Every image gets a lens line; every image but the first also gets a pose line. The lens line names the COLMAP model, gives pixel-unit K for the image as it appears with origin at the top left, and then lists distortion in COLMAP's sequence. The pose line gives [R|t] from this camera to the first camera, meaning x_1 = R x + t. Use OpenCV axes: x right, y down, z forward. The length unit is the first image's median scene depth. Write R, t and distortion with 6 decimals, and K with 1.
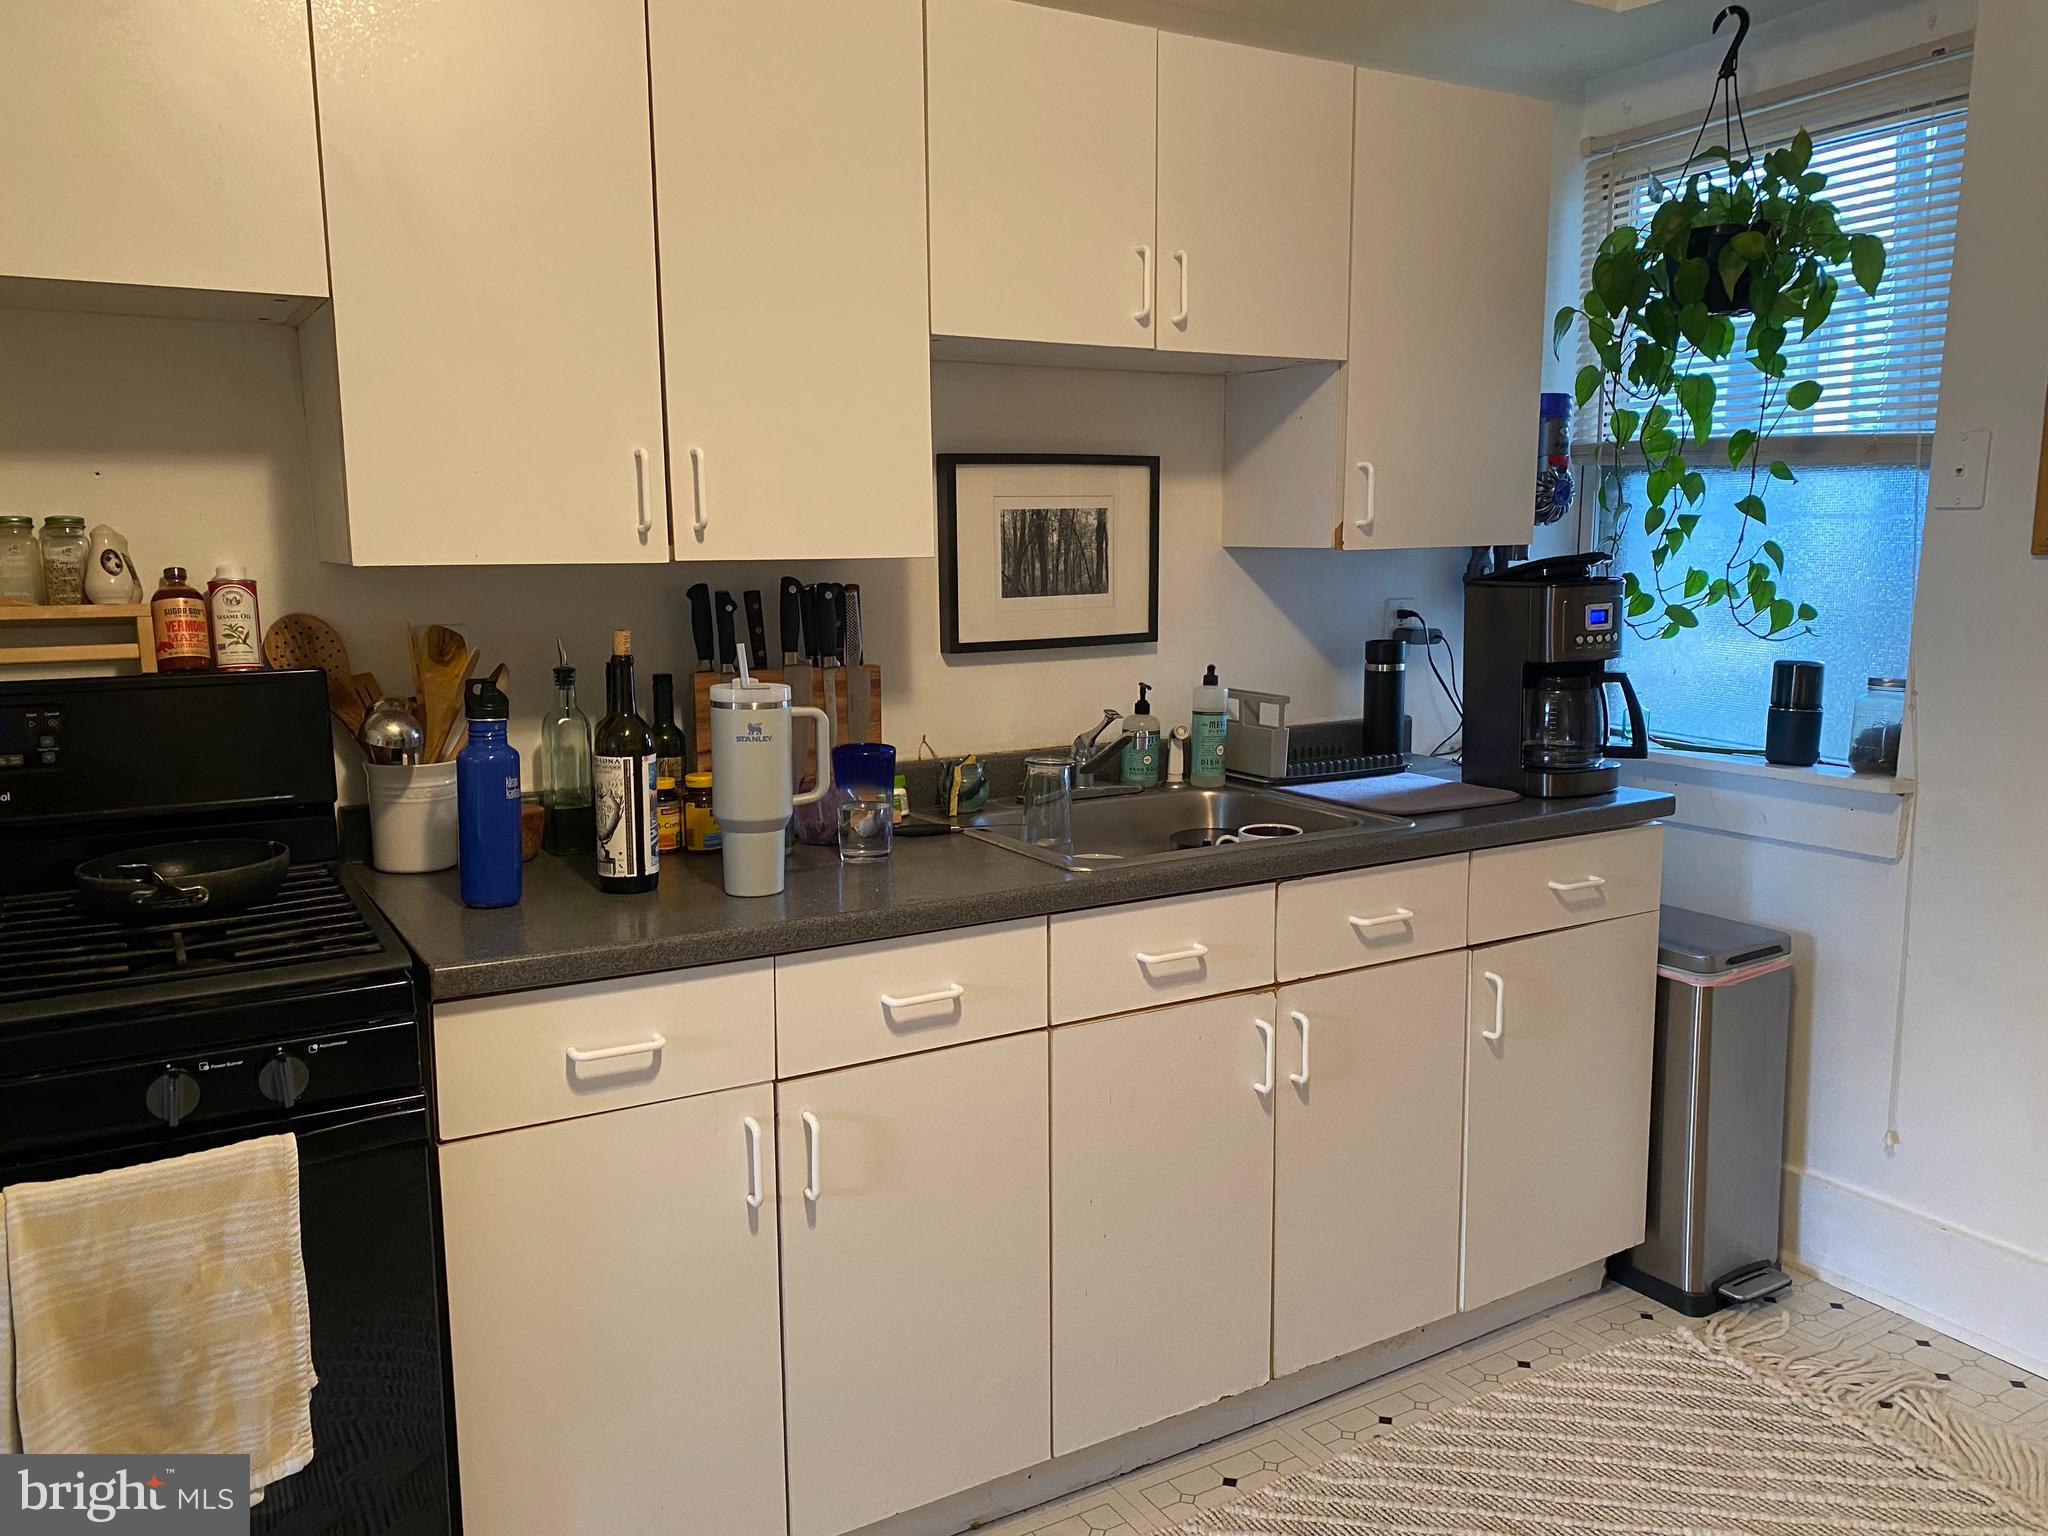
lens RADIAL K [[1576.6, 0, 1024.0], [0, 1576.6, 768.0], [0, 0, 1]] dist [-0.006961, 0.011244]
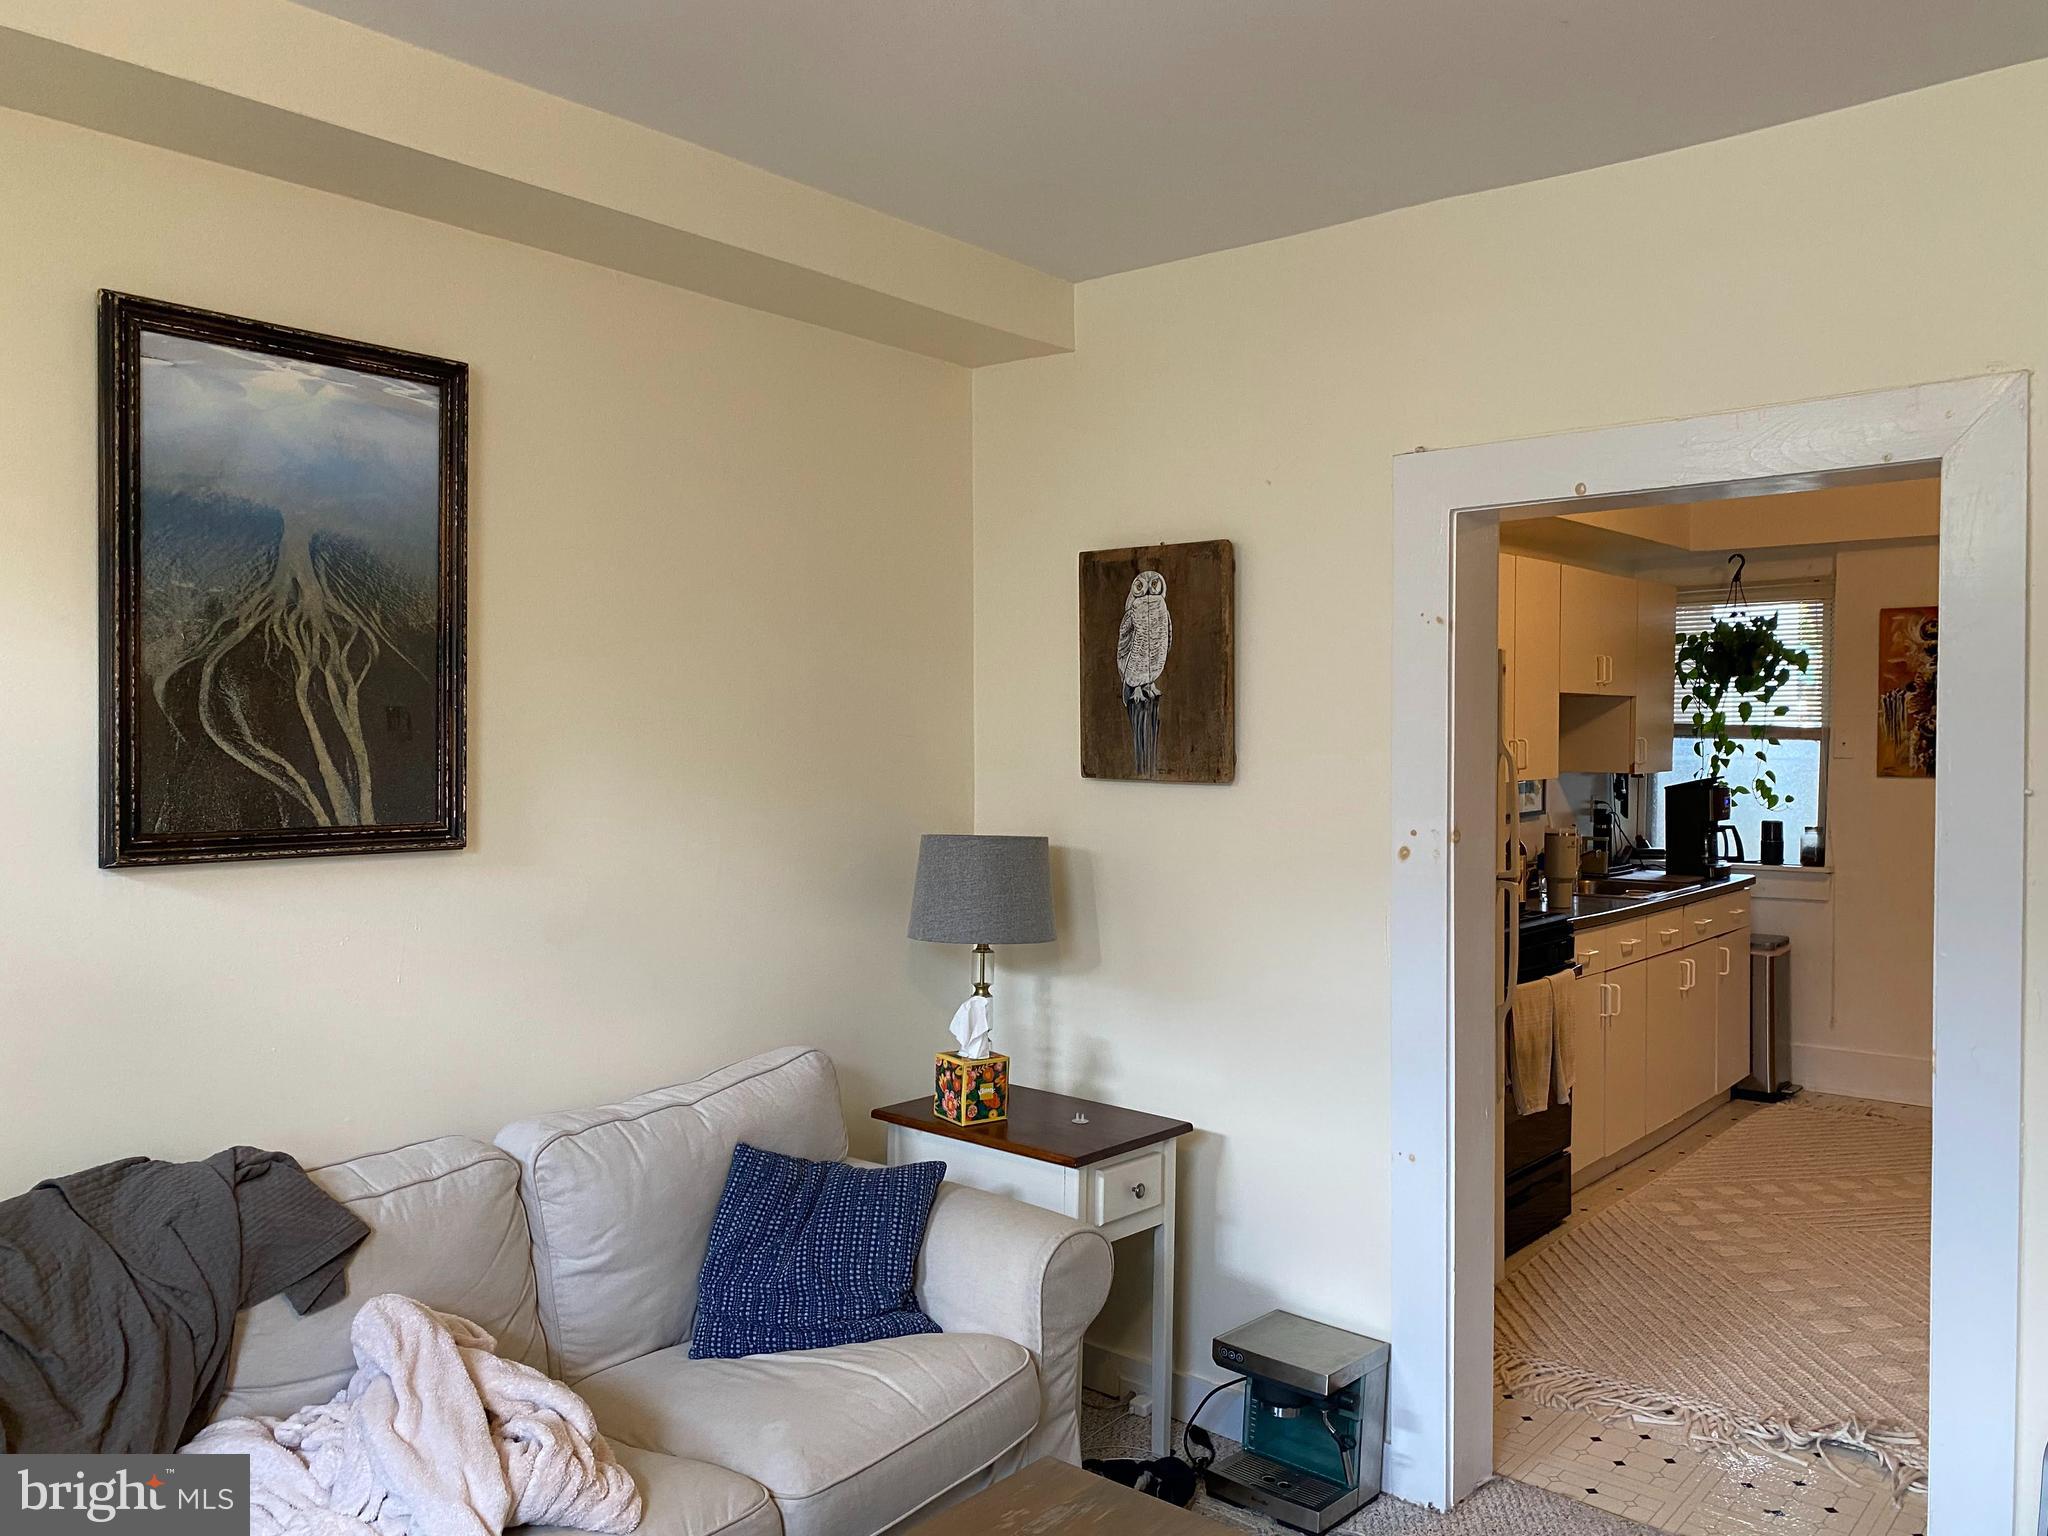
lens RADIAL K [[1546.8, 0, 1031.8], [0, 1546.8, 766.8], [0, 0, 1]] dist [0.002912, 0.007914]
pose [[0.950447, -0.005060, 0.310844, -1.933573], [0.046967, 0.990728, -0.127483, 0.143967], [-0.307317, 0.135765, 0.941873, -1.281899]]
